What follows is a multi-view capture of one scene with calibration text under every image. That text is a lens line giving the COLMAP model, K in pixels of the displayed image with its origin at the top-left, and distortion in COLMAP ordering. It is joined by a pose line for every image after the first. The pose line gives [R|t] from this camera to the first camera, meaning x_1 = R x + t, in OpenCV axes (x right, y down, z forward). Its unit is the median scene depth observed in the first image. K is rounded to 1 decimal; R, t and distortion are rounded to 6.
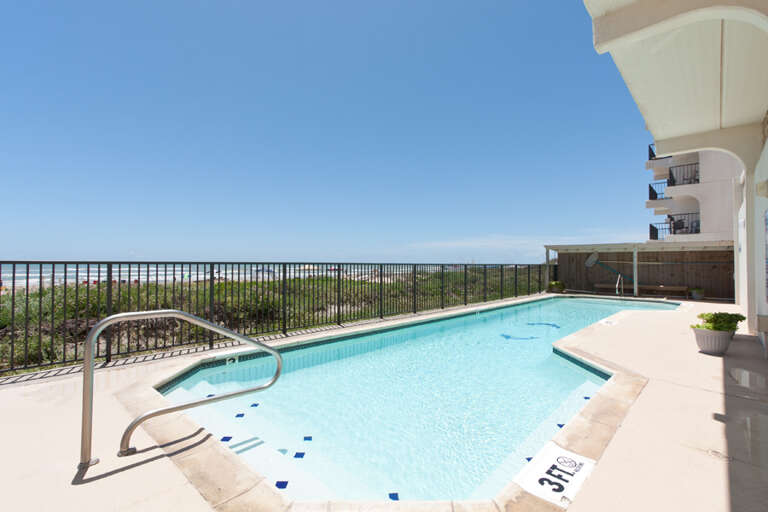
lens RADIAL K [[356.1, 0, 381.1], [0, 356.1, 255.6], [0, 0, 1]] dist [0.002258, 0.000175]
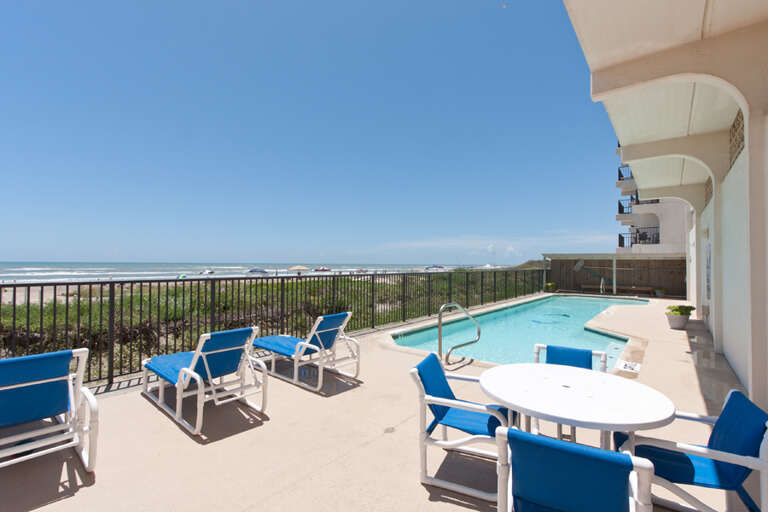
lens RADIAL K [[356.1, 0, 387.9], [0, 356.1, 255.7], [0, 0, 1]] dist [0.002258, 0.000175]
pose [[0.995819, 0.005314, 0.091196, -0.208779], [-0.005285, 0.999986, -0.000556, -0.021078], [-0.091198, 0.000072, 0.995833, -0.194367]]
